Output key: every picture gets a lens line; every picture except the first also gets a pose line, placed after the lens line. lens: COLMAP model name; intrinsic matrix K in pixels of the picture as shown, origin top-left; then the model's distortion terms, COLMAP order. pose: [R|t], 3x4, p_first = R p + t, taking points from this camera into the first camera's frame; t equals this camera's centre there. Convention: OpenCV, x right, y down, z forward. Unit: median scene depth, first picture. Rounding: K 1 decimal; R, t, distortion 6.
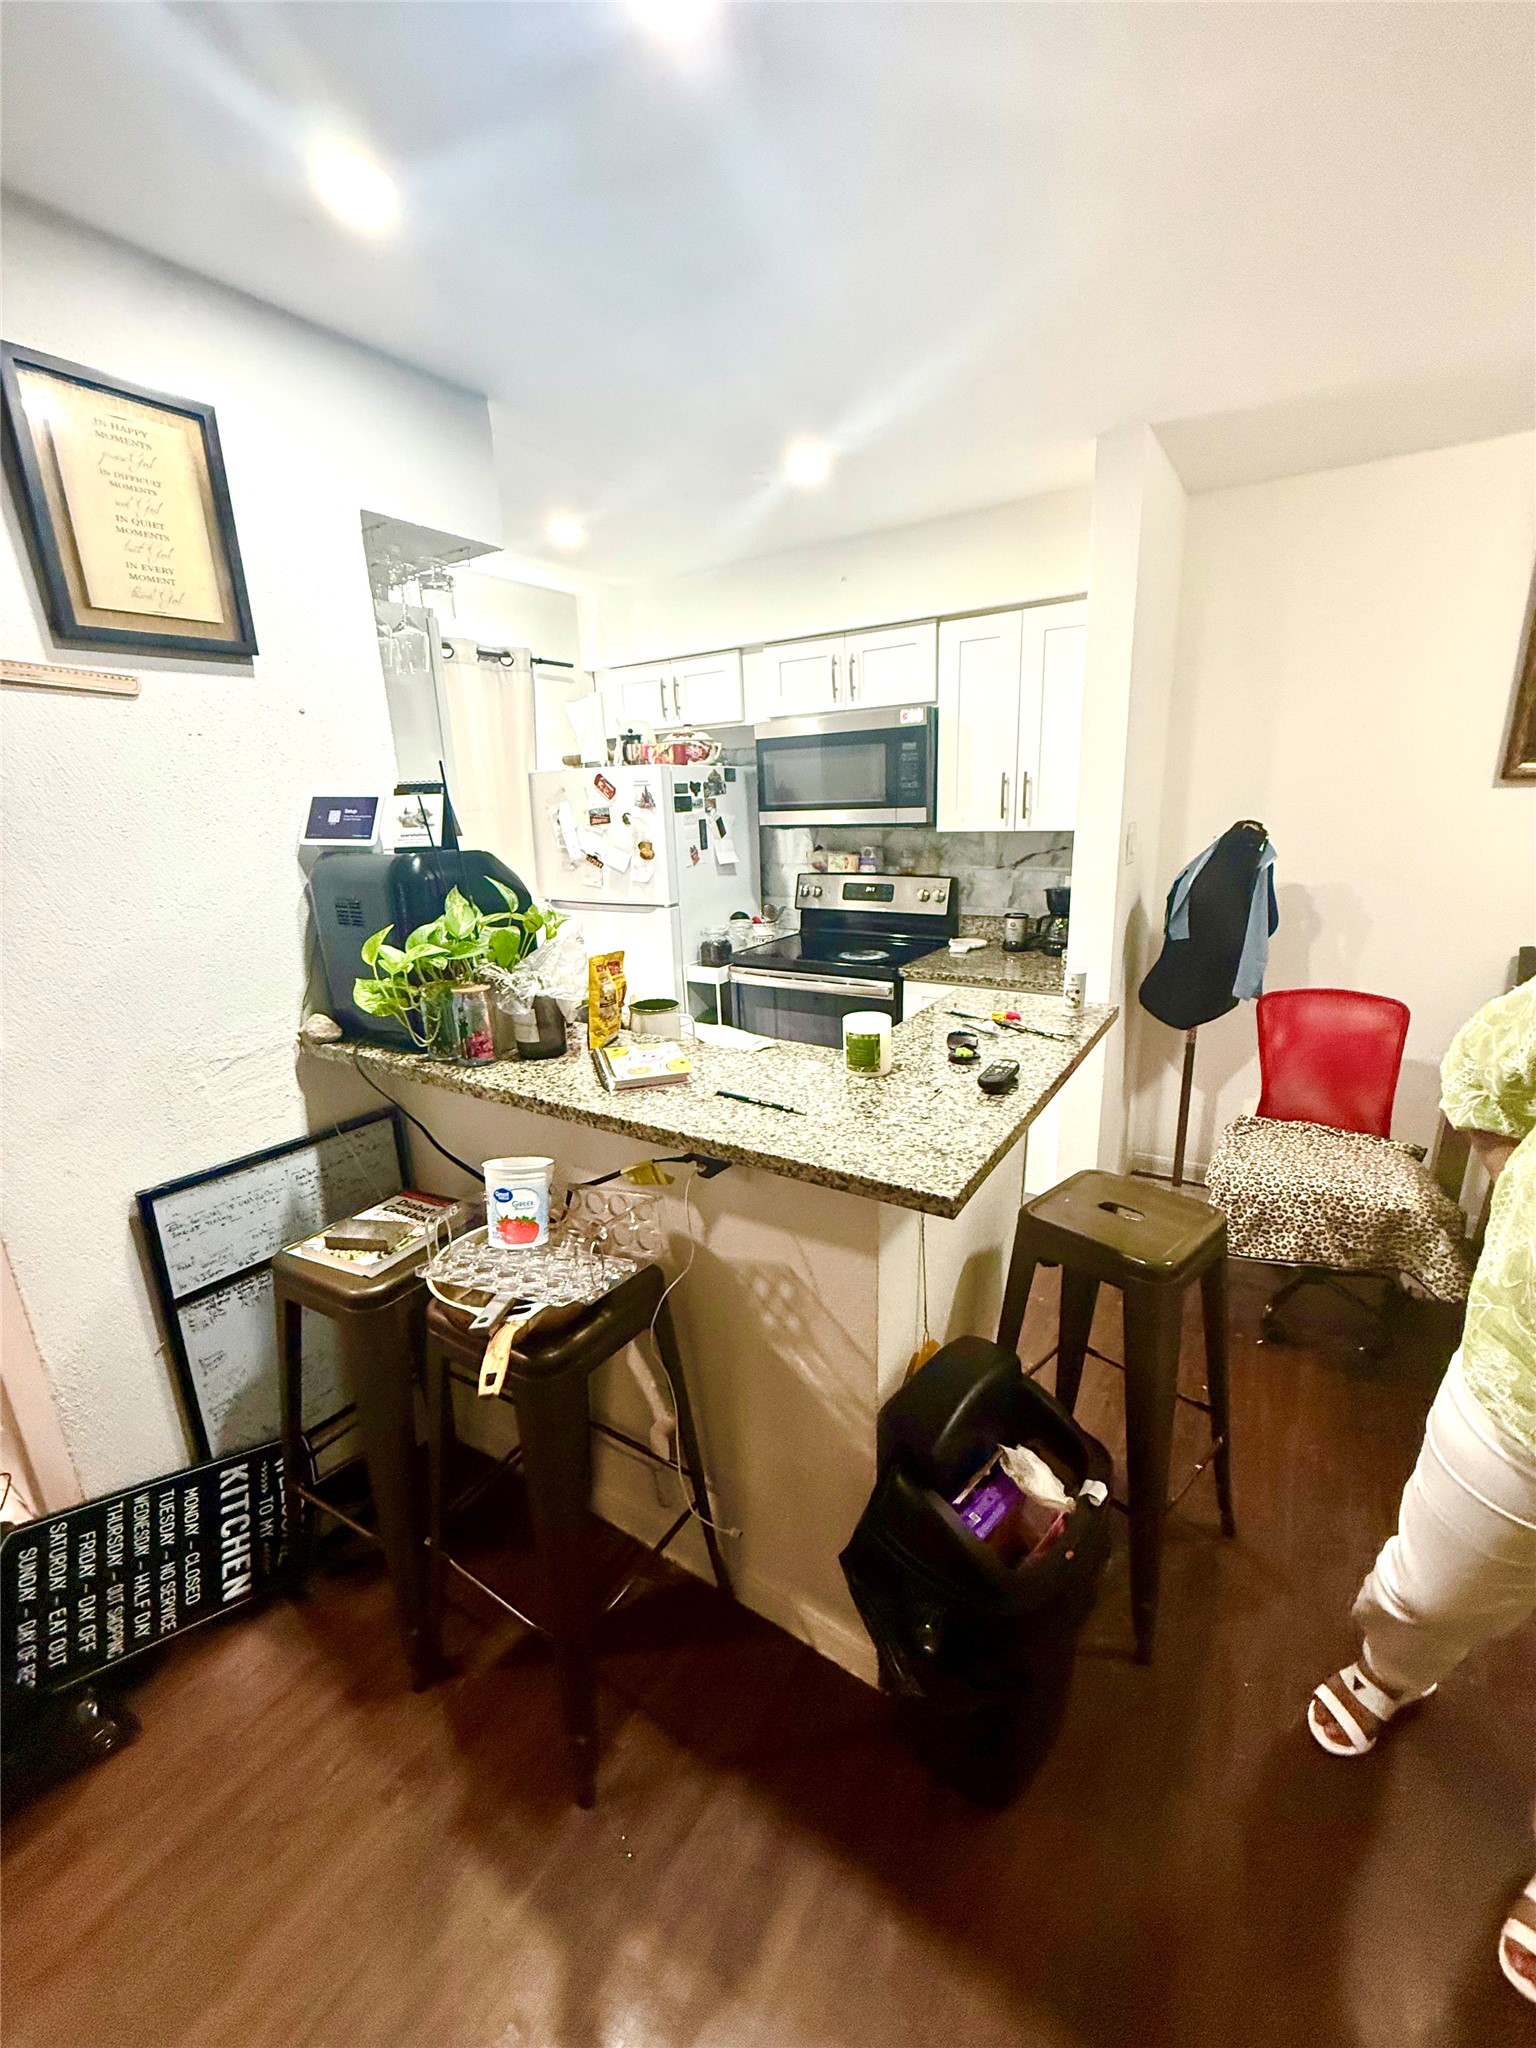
lens RADIAL K [[815.7, 0, 770.1], [0, 815.7, 1017.4], [0, 0, 1]] dist [0.001987, 0.000130]
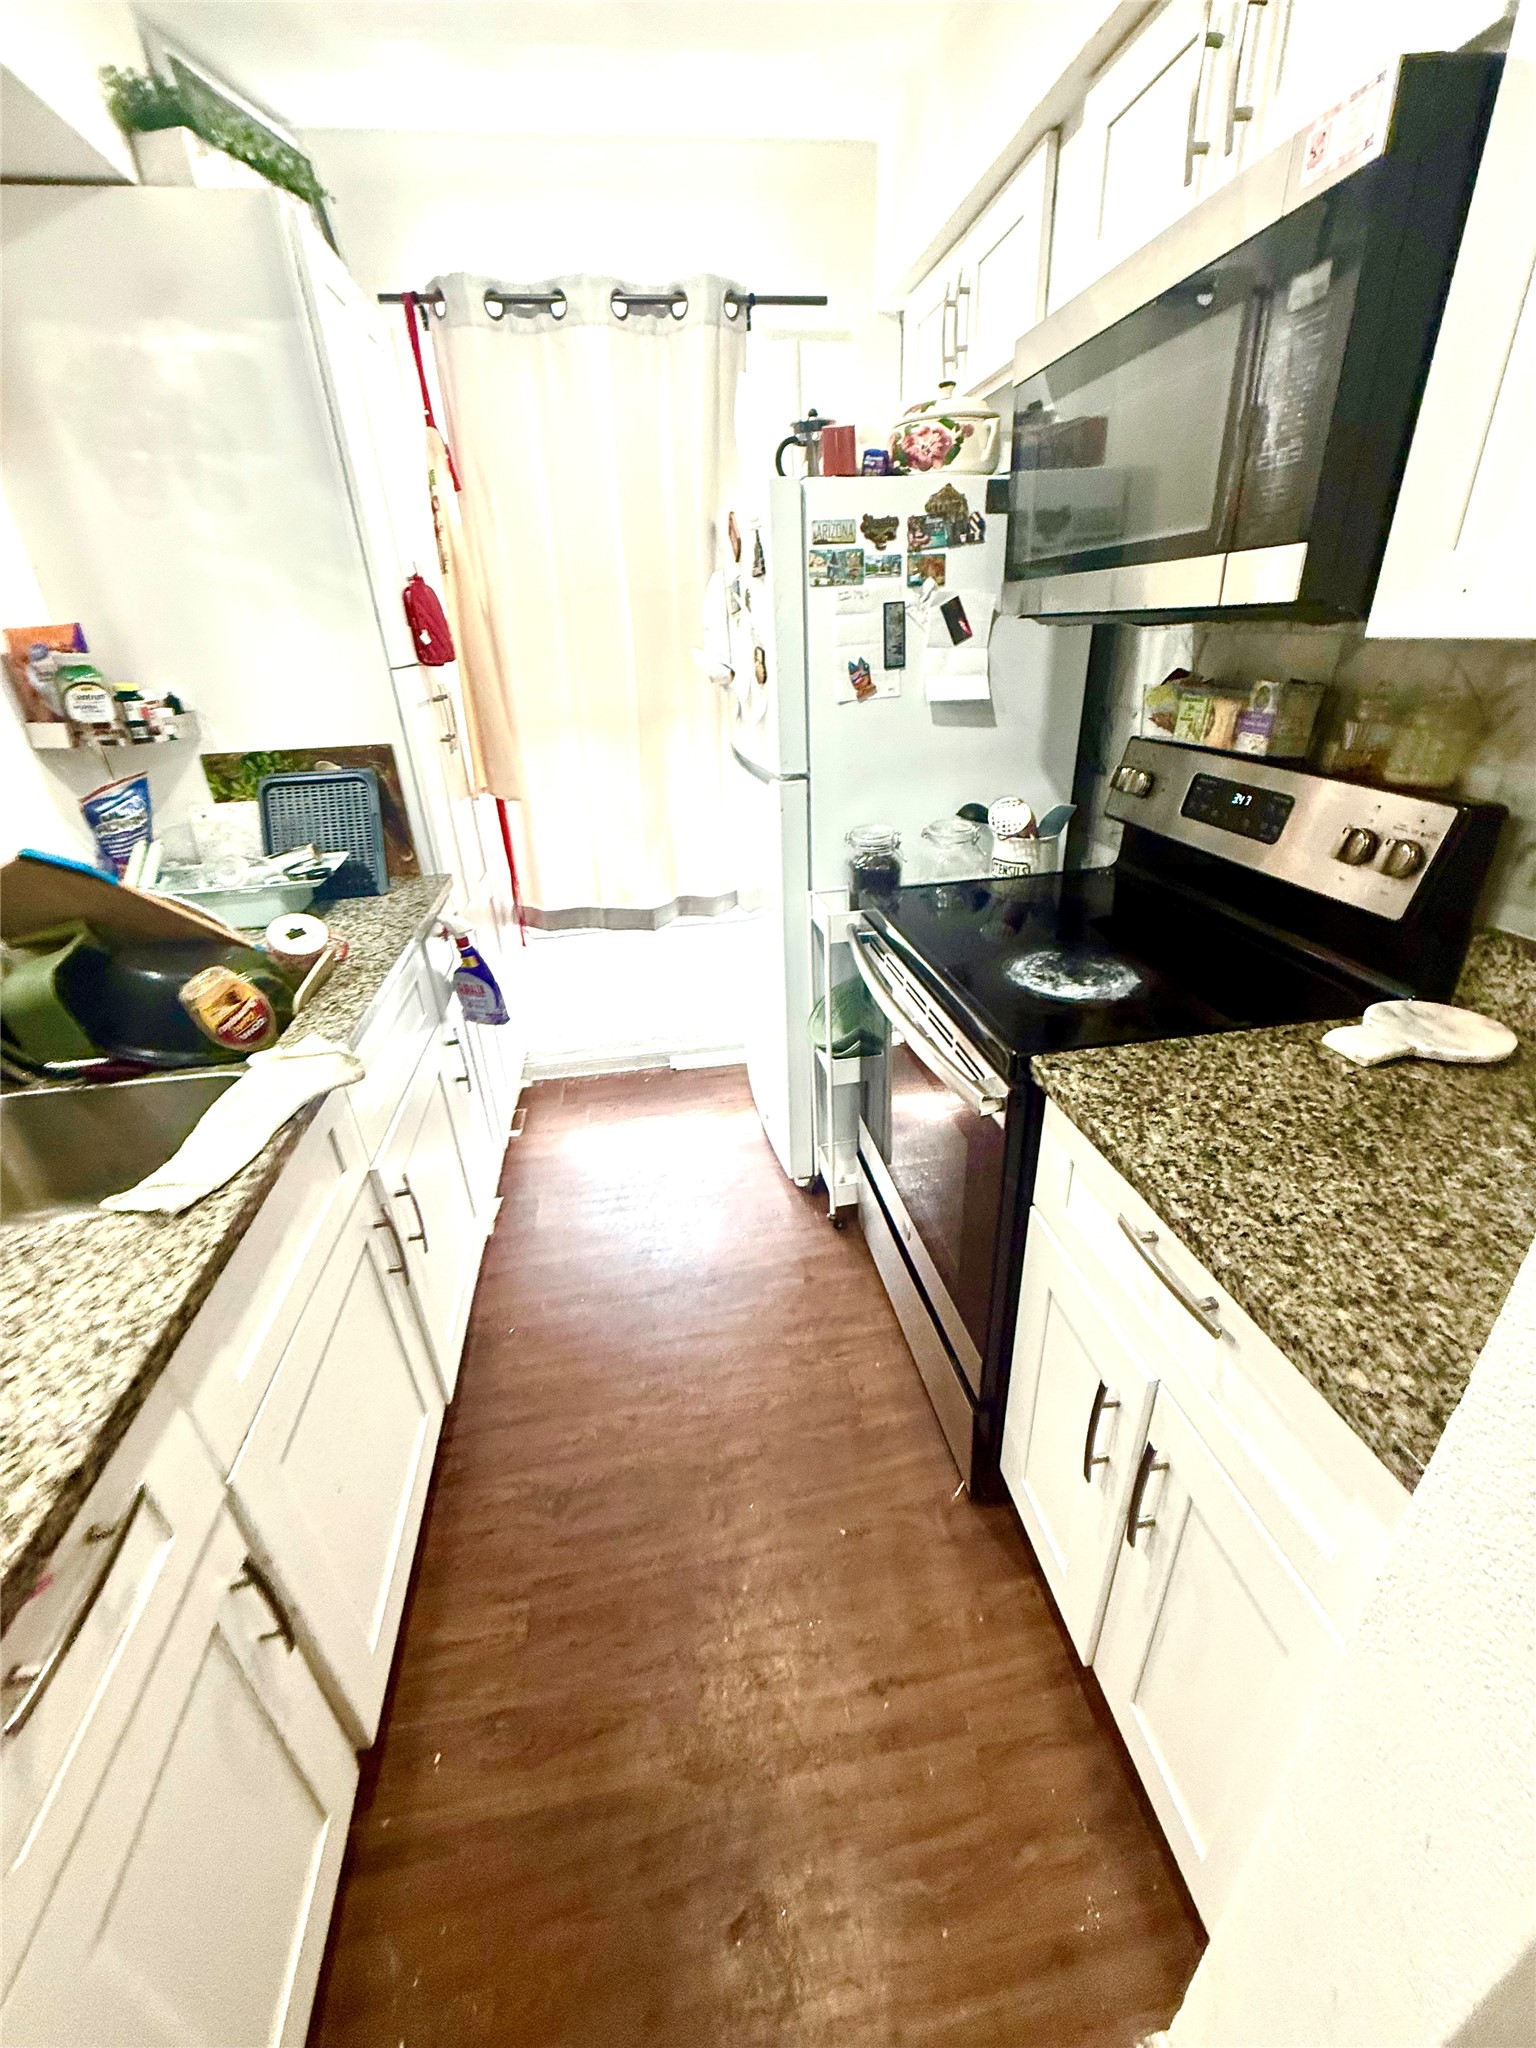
lens RADIAL K [[815.7, 0, 766.5], [0, 815.7, 1016.7], [0, 0, 1]] dist [0.001987, 0.000130]
pose [[0.670025, 0.330994, -0.664461, 0.268581], [-0.183471, 0.941161, 0.283822, -0.133219], [0.719308, -0.068258, 0.691330, 0.587053]]
